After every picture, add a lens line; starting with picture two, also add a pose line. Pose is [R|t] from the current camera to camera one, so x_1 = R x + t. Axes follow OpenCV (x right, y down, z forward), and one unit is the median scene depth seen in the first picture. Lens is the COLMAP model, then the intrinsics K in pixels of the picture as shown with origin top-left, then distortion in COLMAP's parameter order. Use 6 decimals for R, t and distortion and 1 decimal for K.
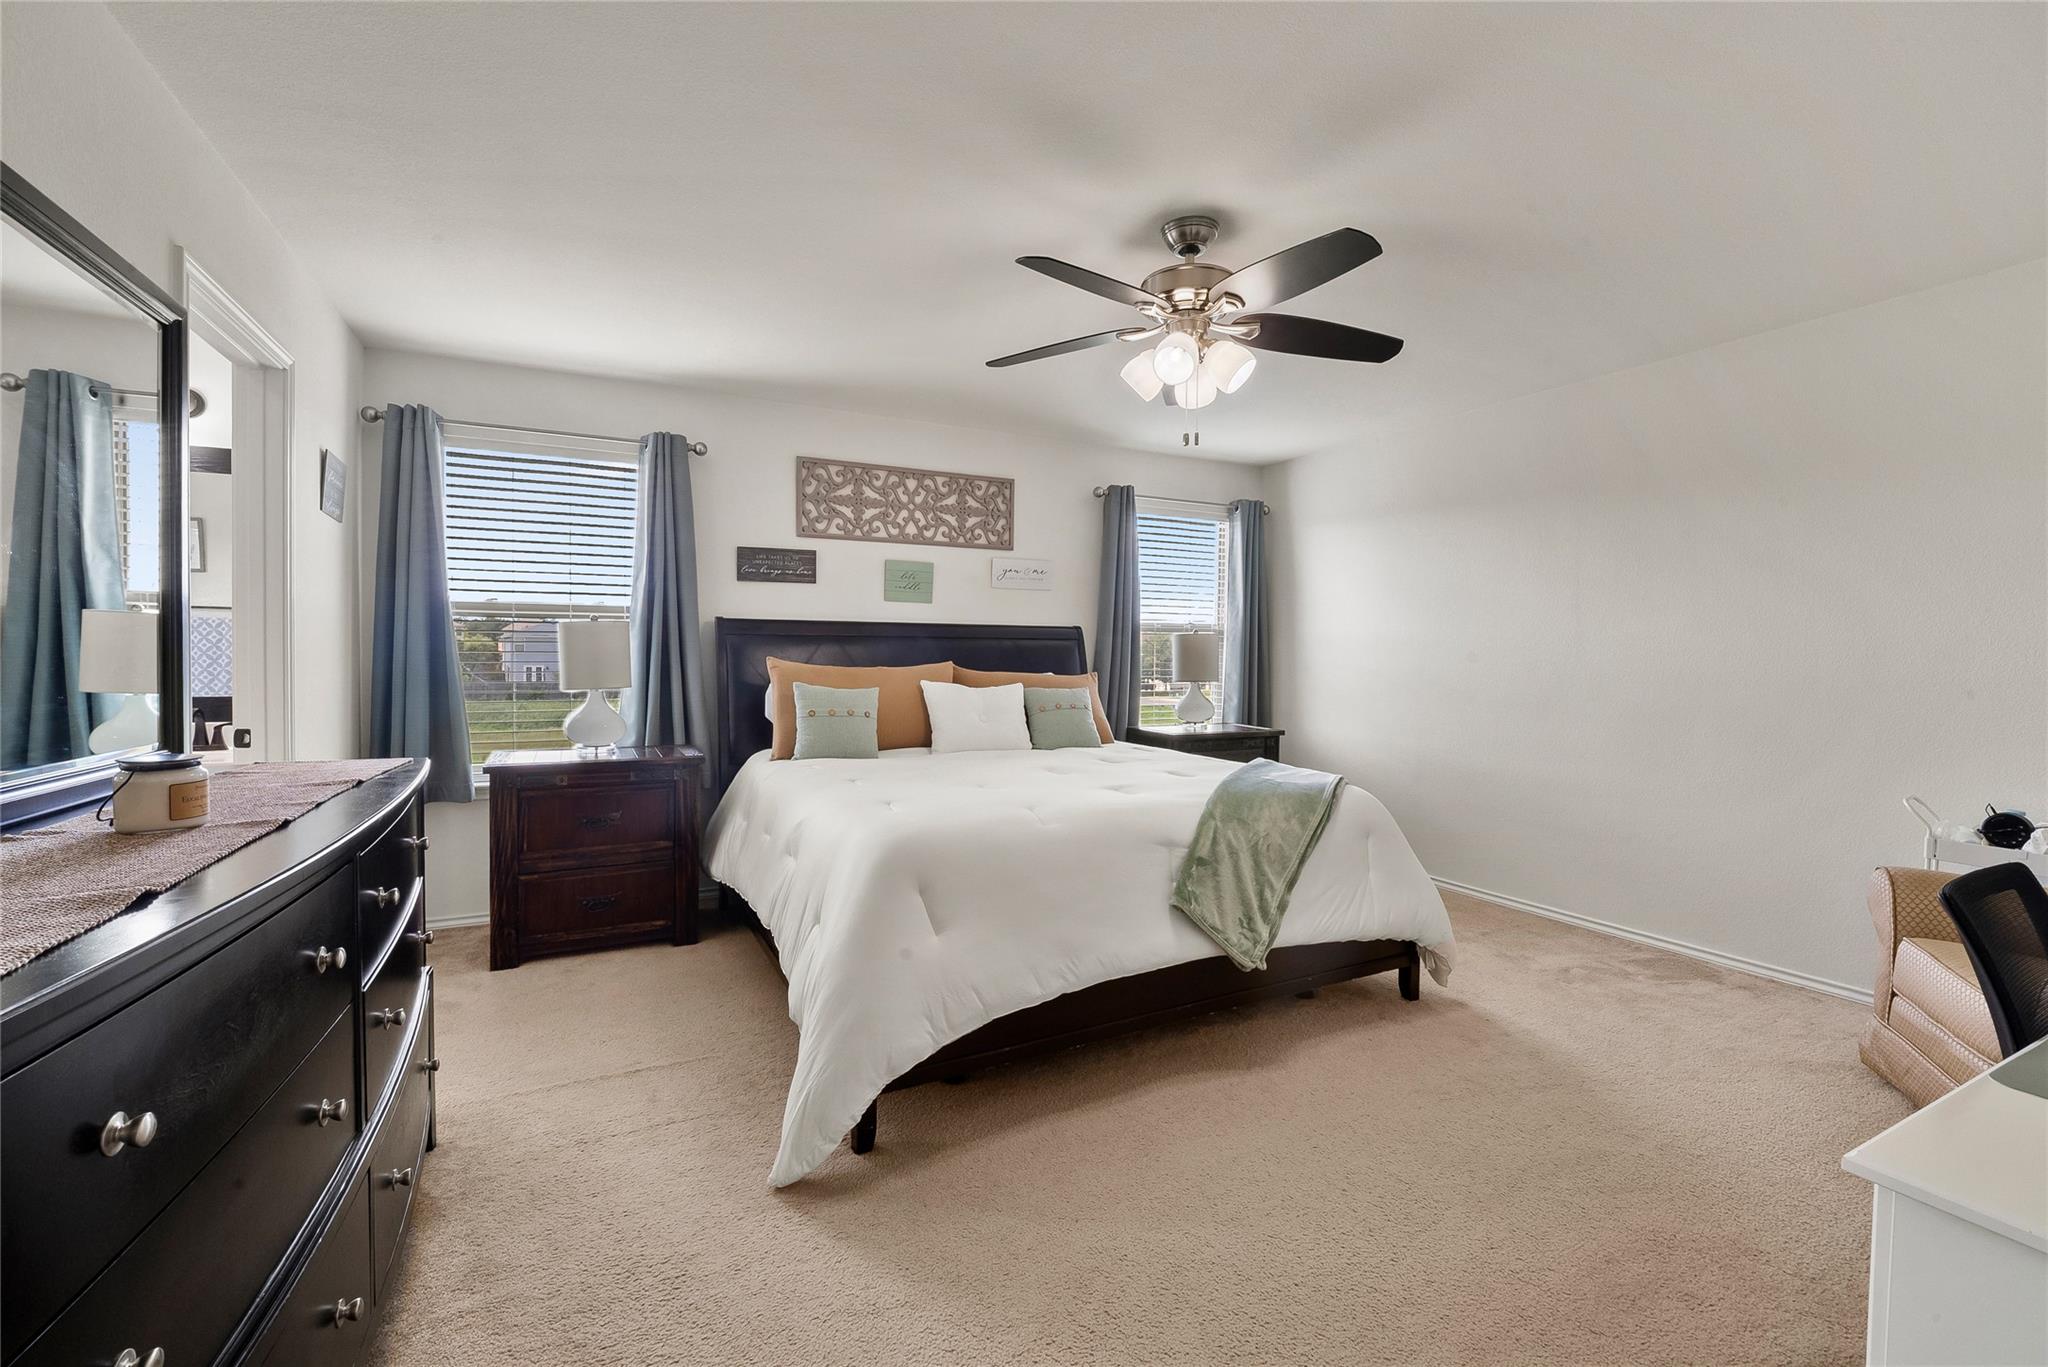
lens RADIAL K [[864.6, 0, 1026.6], [0, 864.6, 665.0], [0, 0, 1]] dist [-0.023467, -0.000214]
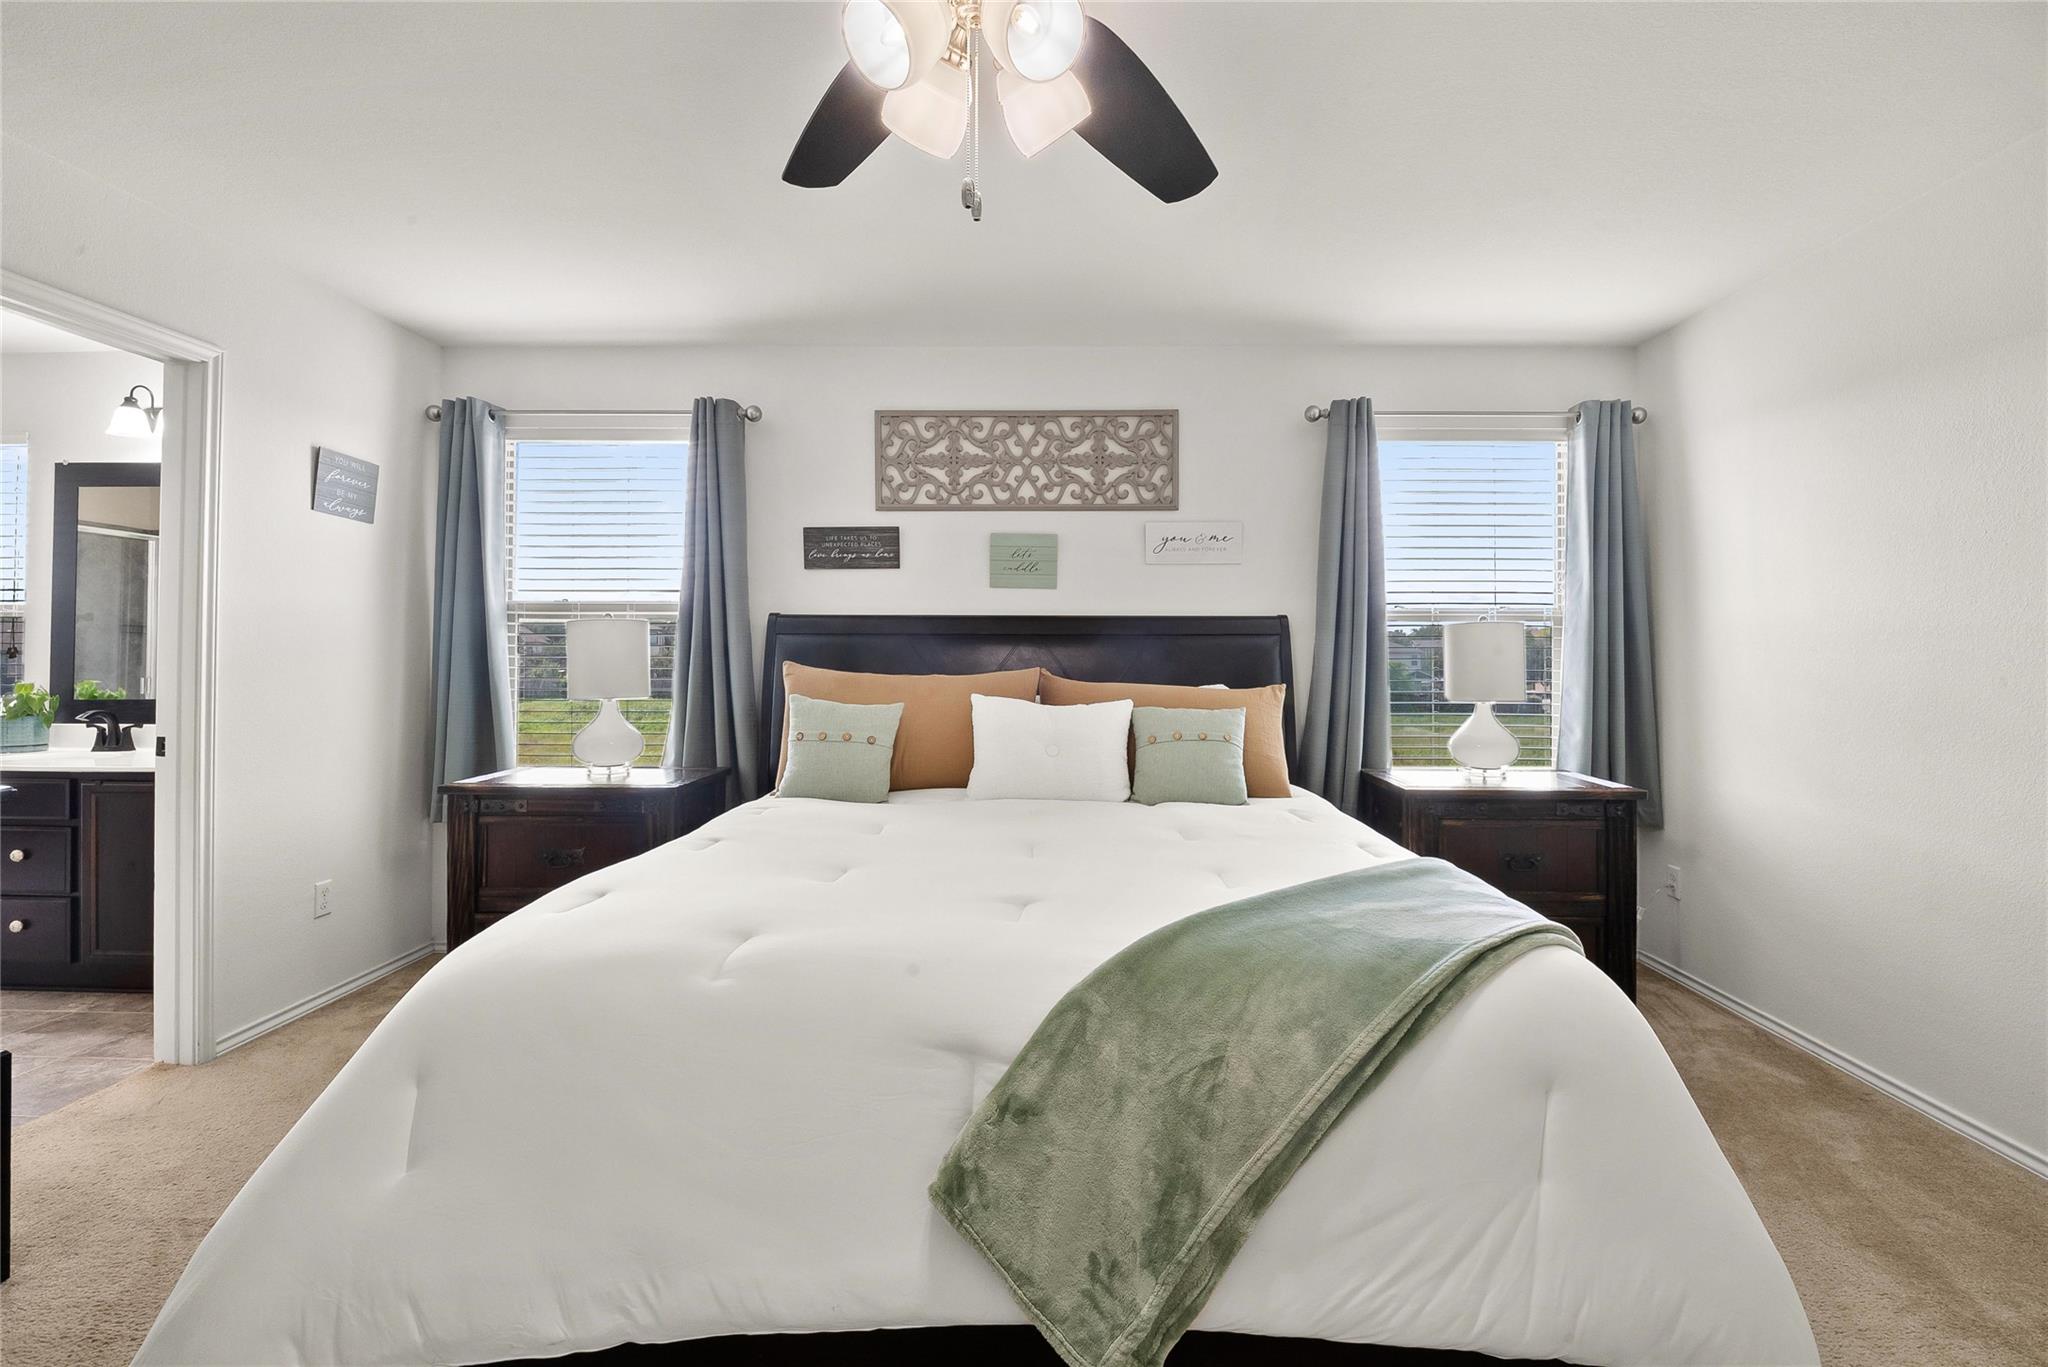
lens RADIAL K [[898.7, 0, 1053.2], [0, 898.7, 646.4], [0, 0, 1]] dist [0.004094, -0.012325]
pose [[0.884924, -0.009559, -0.465638, 0.254194], [-0.002309, 0.999687, -0.024910, -0.002976], [0.465731, 0.023119, 0.884625, 0.328971]]
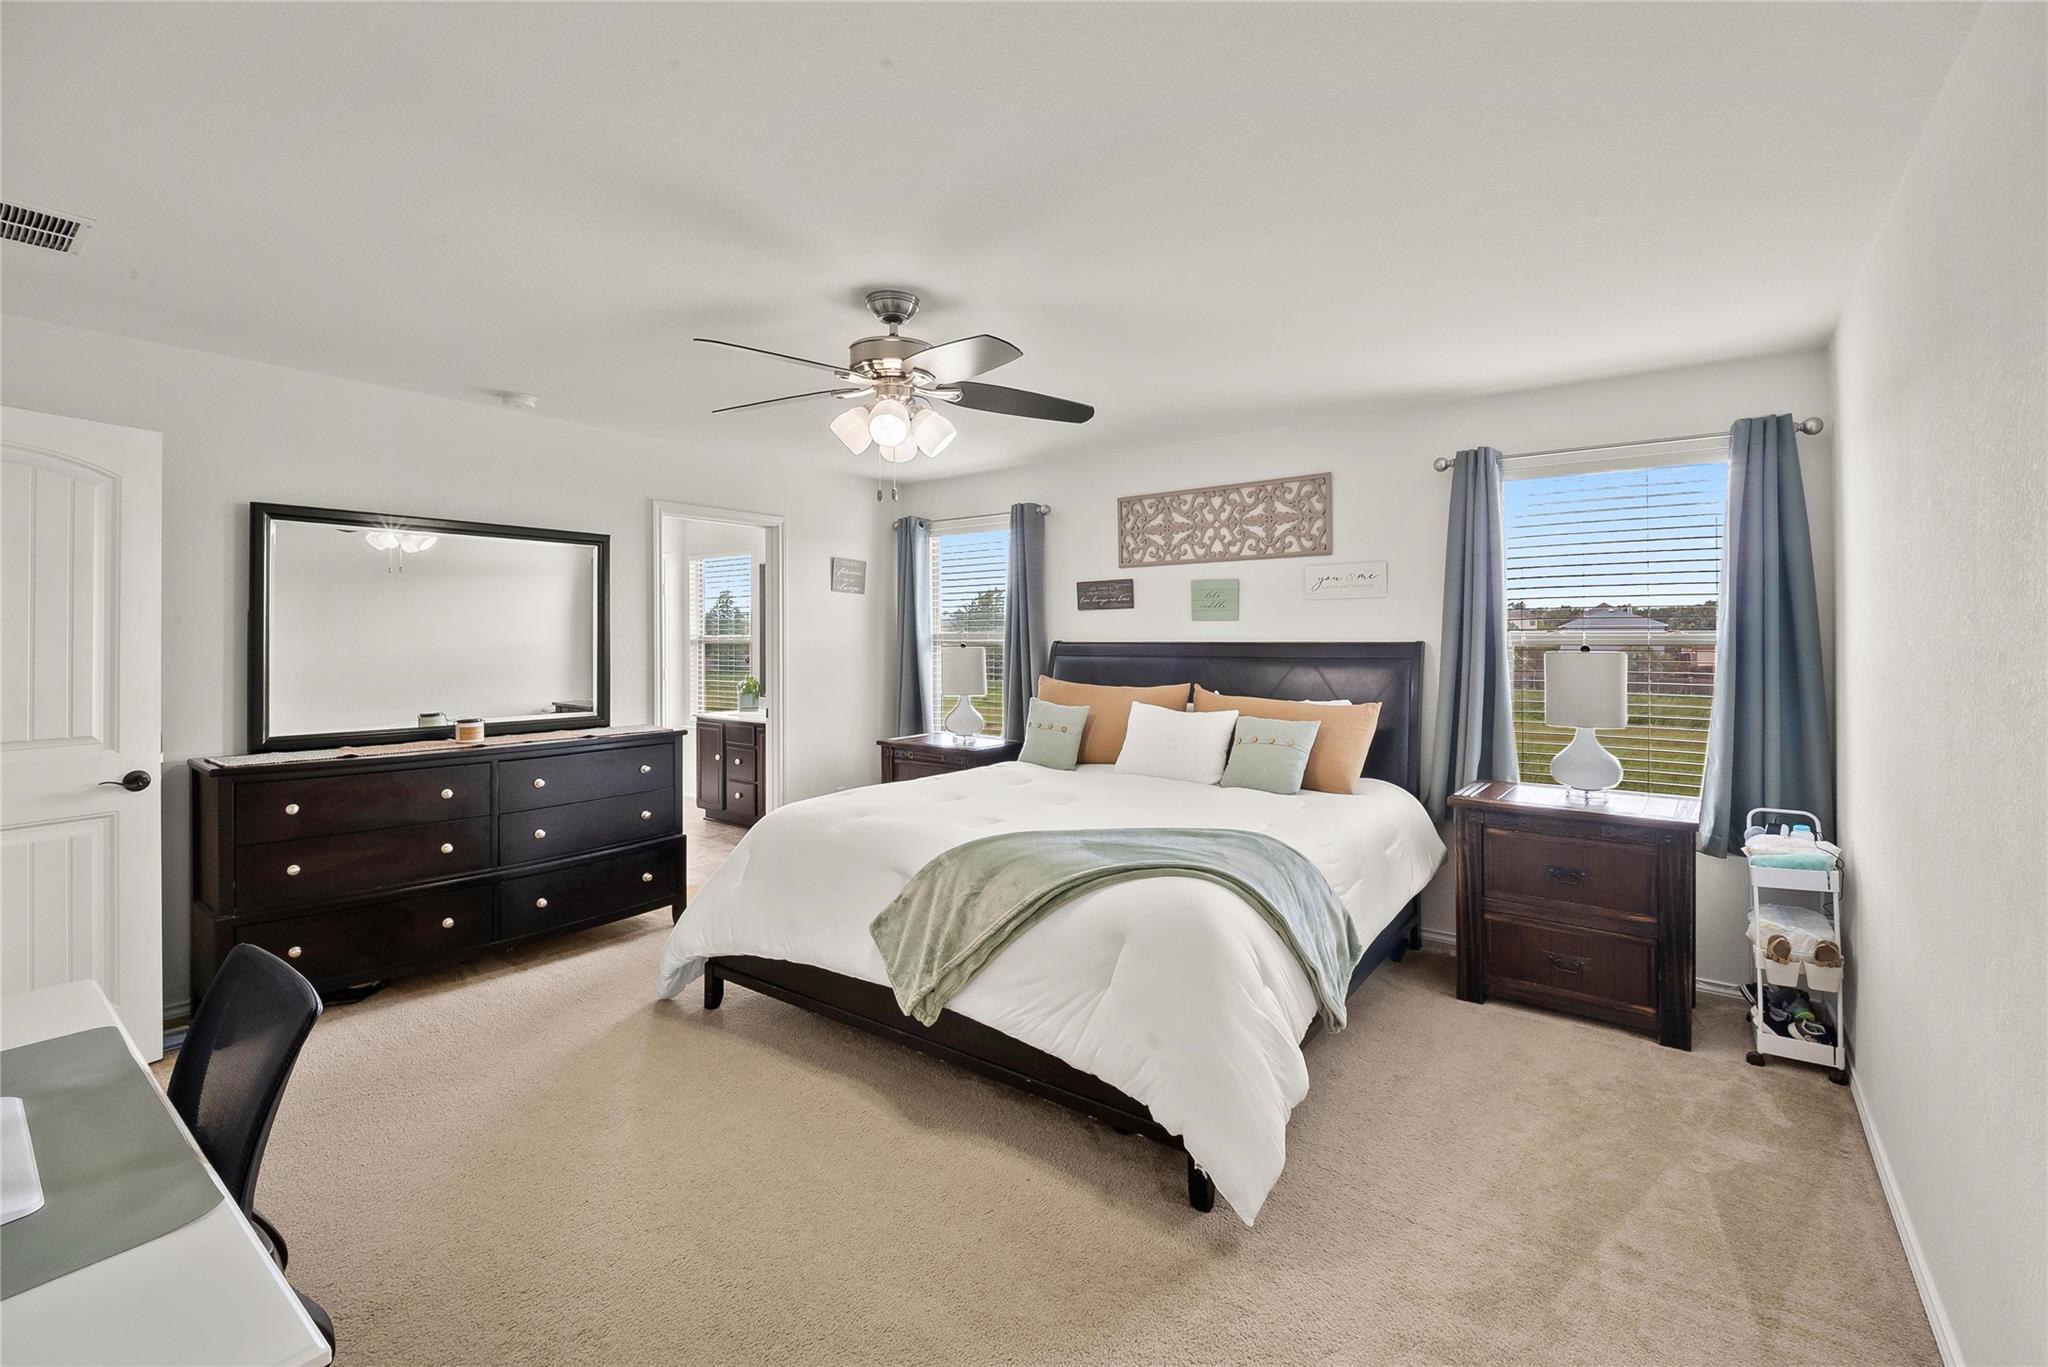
lens RADIAL K [[853.2, 0, 1032.8], [0, 853.2, 640.4], [0, 0, 1]] dist [-0.025518, -0.000136]
pose [[0.432030, -0.009789, -0.901806, 0.666904], [-0.009321, 0.999839, -0.015319, -0.034211], [0.901811, 0.015024, 0.431869, 0.397477]]
